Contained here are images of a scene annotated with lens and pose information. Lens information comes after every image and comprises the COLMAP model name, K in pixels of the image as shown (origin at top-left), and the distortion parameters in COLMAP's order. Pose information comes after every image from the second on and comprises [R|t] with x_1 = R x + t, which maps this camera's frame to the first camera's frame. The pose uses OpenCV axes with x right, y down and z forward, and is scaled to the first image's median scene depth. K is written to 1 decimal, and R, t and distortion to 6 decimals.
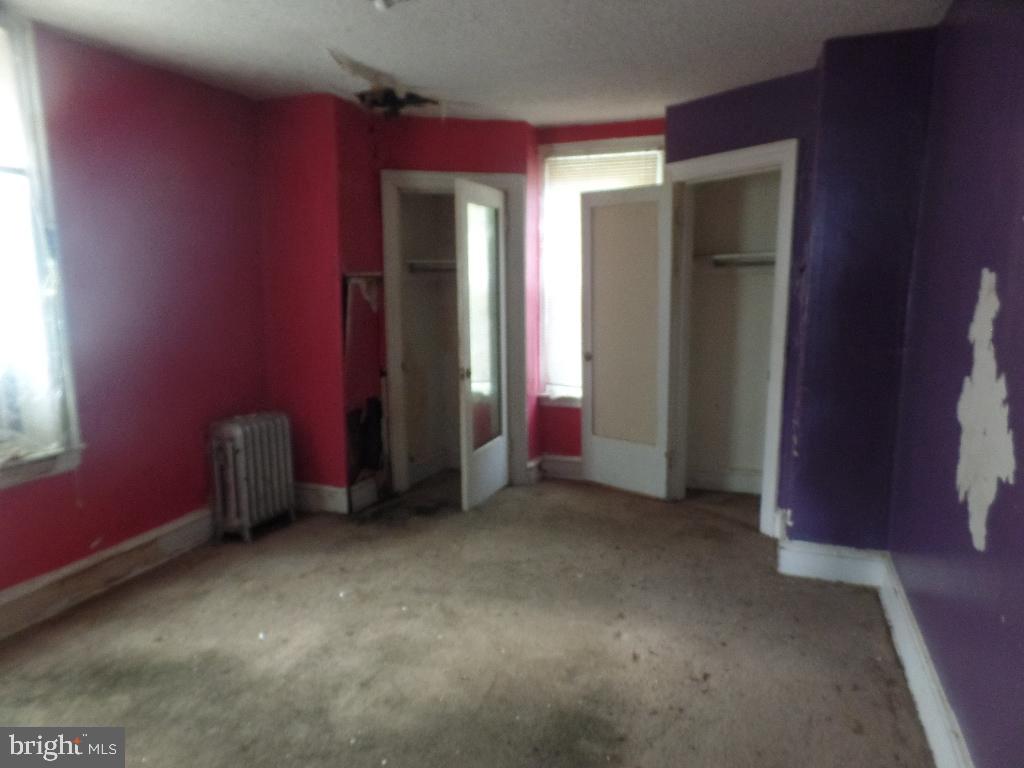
lens RADIAL K [[713.0, 0, 519.5], [0, 713.0, 383.4], [0, 0, 1]] dist [0.004625, -0.006860]
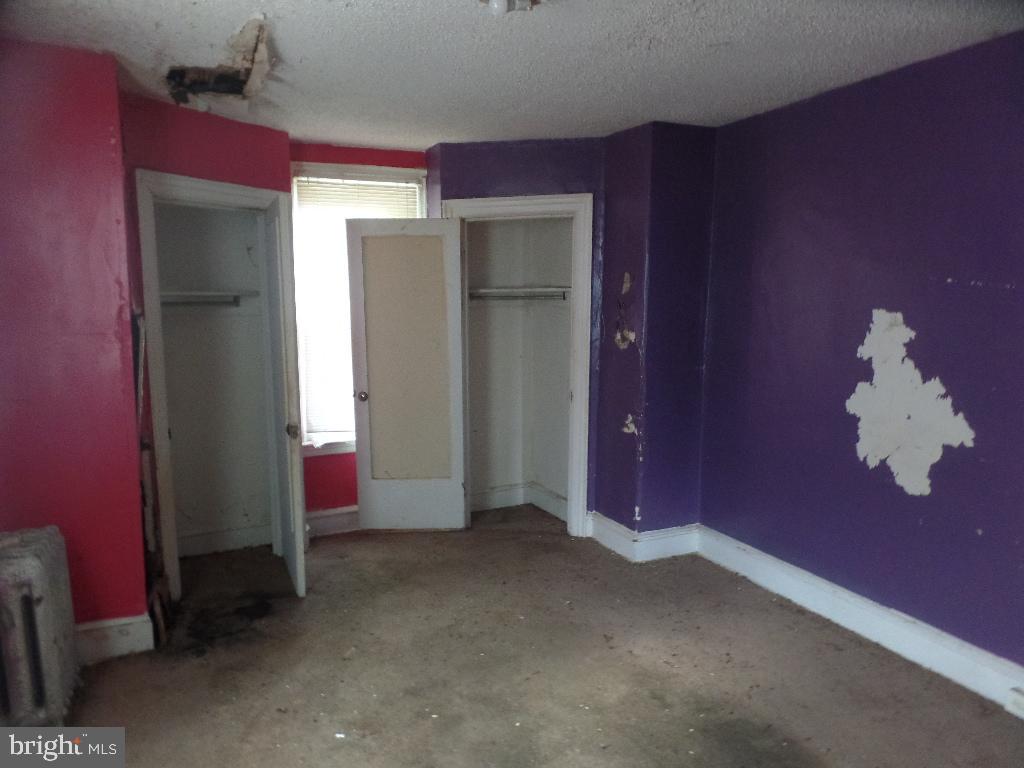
lens RADIAL K [[713.0, 0, 518.2], [0, 713.0, 386.2], [0, 0, 1]] dist [0.004625, -0.006860]
pose [[0.712799, -0.088009, 0.695825, -0.461765], [0.105906, 0.994226, 0.017262, -0.051802], [-0.693327, 0.061388, 0.718004, 0.225498]]
